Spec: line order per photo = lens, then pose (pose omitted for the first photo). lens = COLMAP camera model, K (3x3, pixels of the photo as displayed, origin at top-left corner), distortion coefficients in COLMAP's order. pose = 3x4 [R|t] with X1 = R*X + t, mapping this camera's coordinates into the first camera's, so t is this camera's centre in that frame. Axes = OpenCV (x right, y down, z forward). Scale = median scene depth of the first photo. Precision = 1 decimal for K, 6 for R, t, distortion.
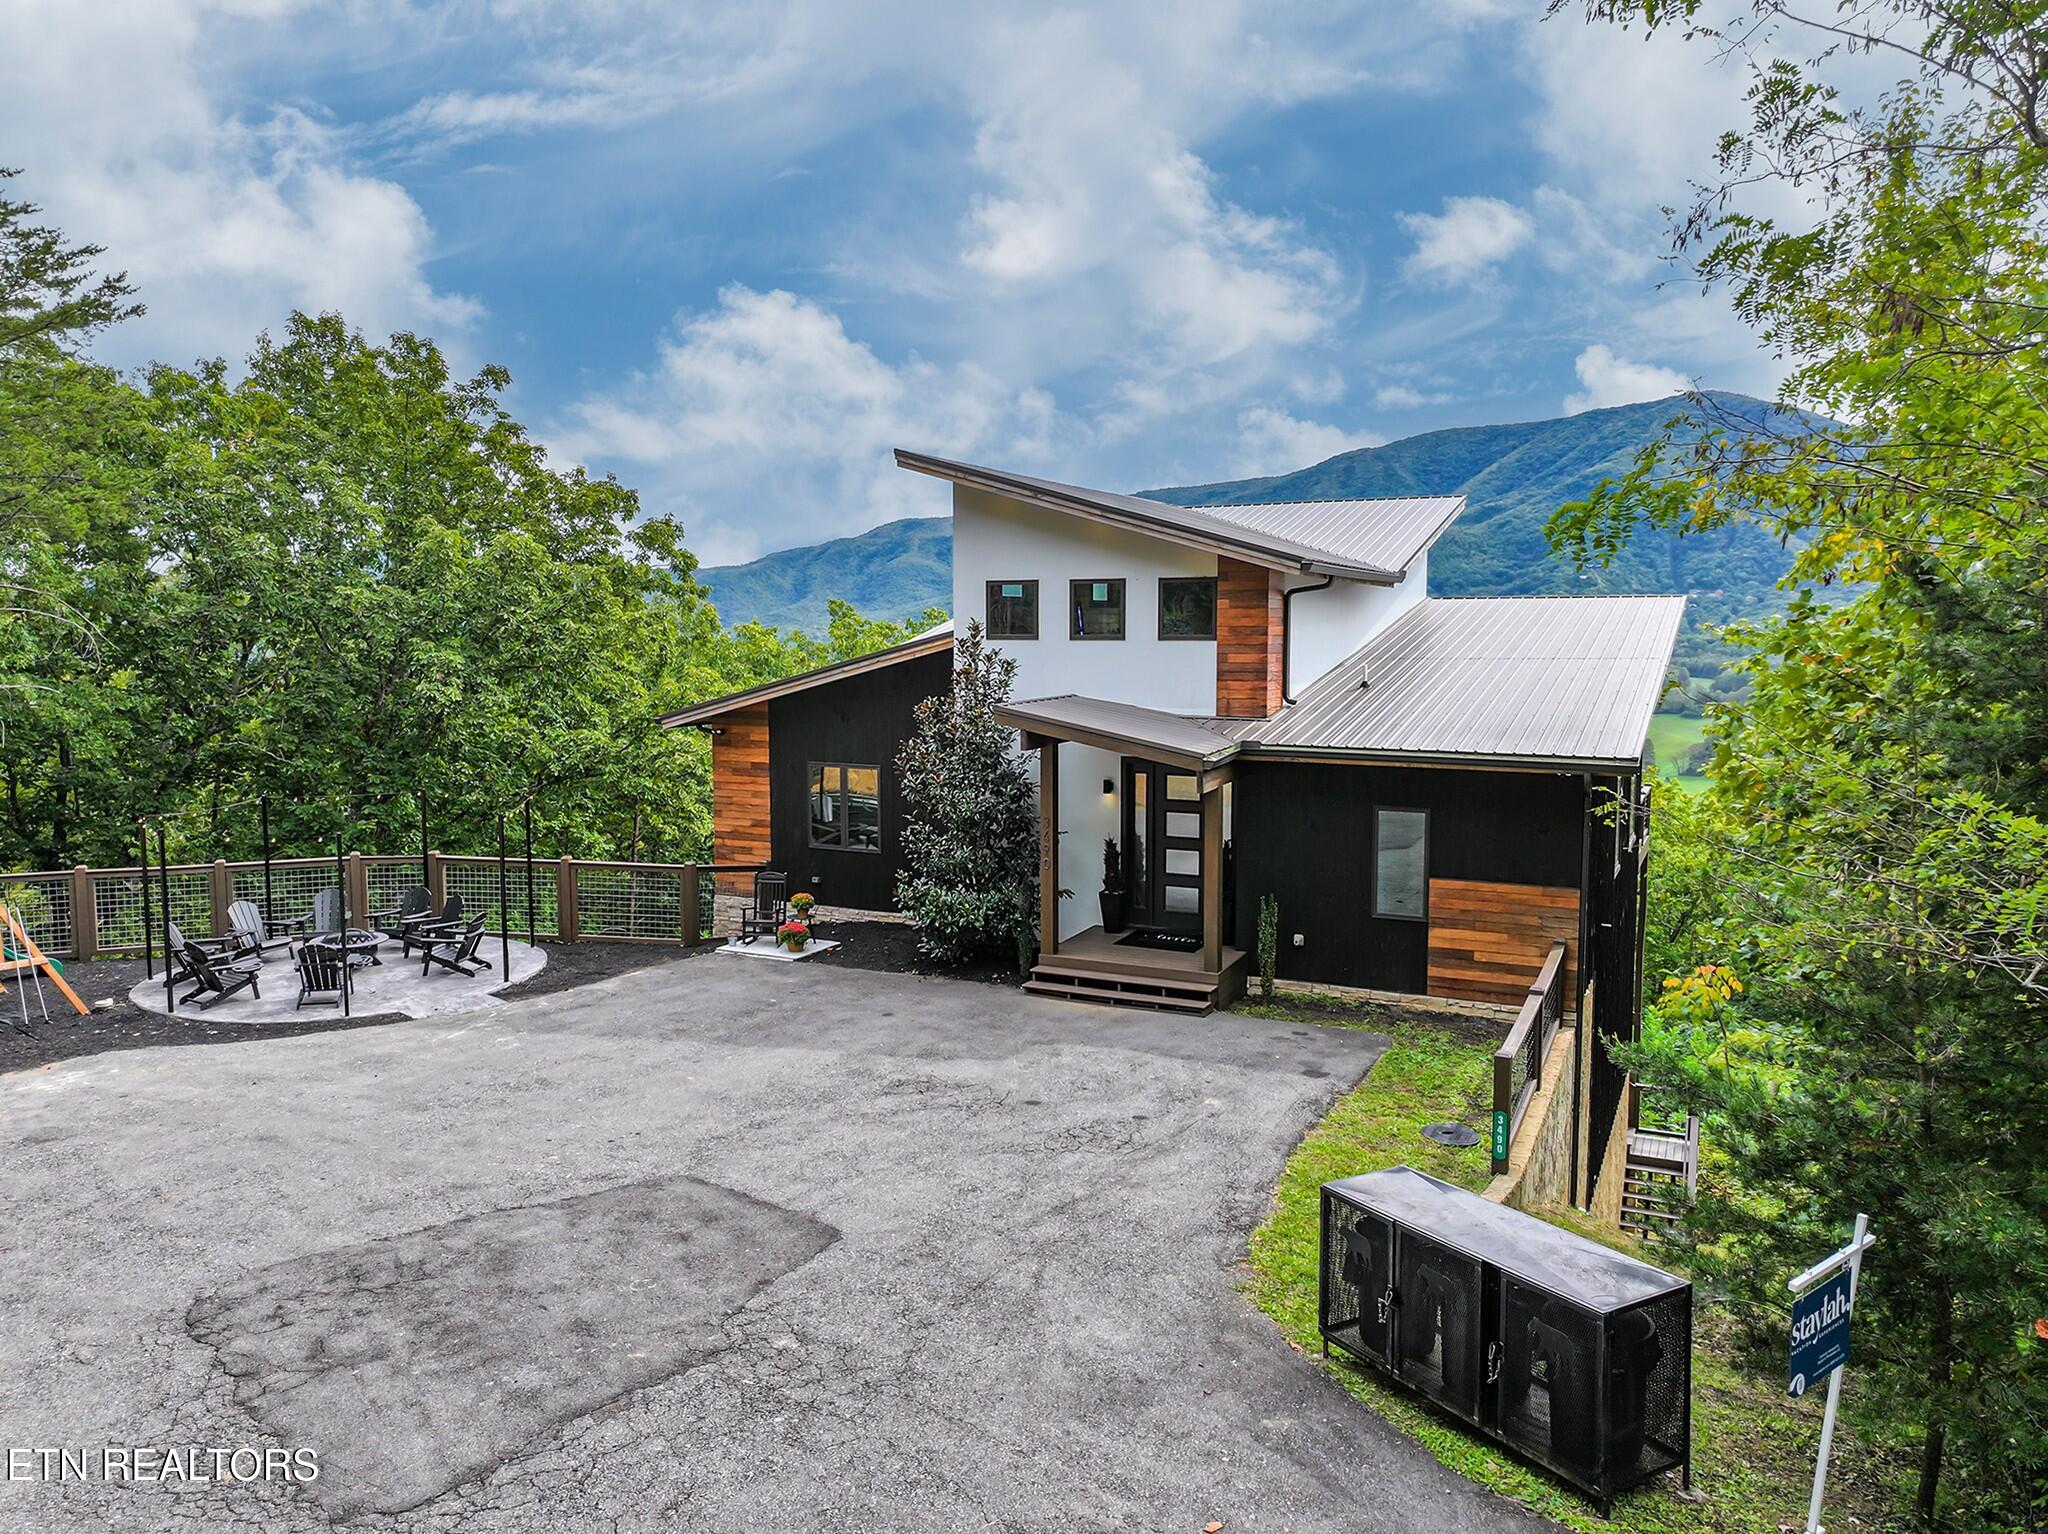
lens RADIAL K [[1442.6, 0, 1025.0], [0, 1442.6, 759.9], [0, 0, 1]] dist [0.004944, 0.004489]
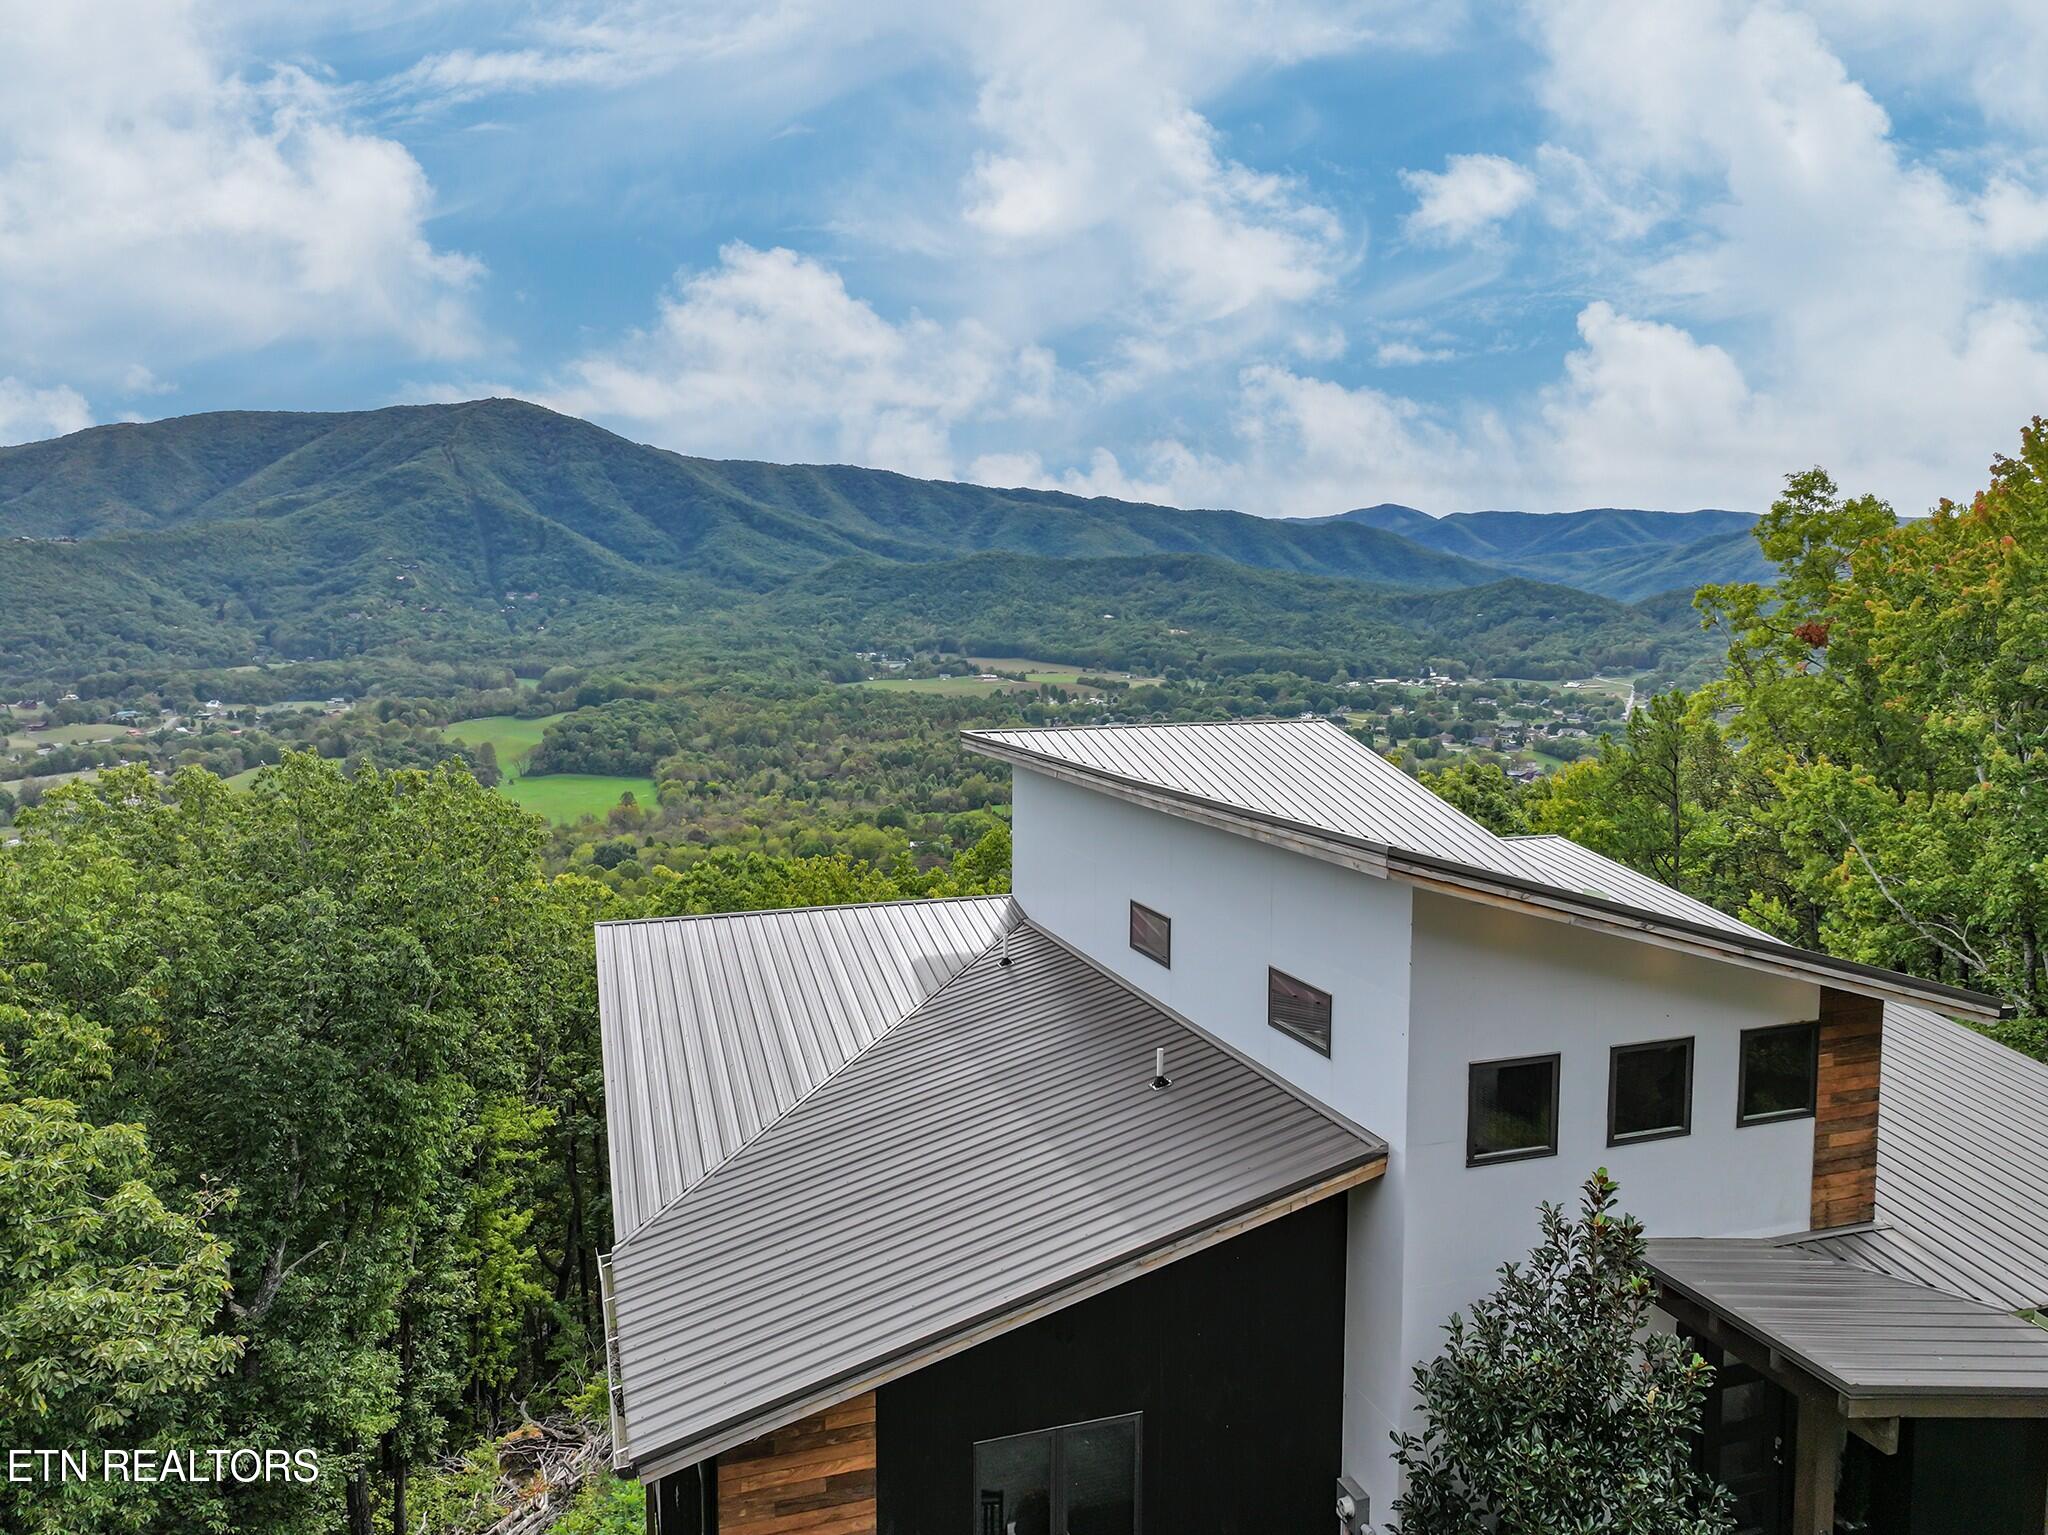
lens RADIAL K [[1442.6, 0, 1047.4], [0, 1442.6, 770.3], [0, 0, 1]] dist [0.004944, 0.004489]
pose [[0.701771, -0.077478, 0.708177, -0.549432], [0.071612, 0.996705, 0.038080, -0.285158], [-0.708794, 0.023990, 0.705007, 0.785239]]
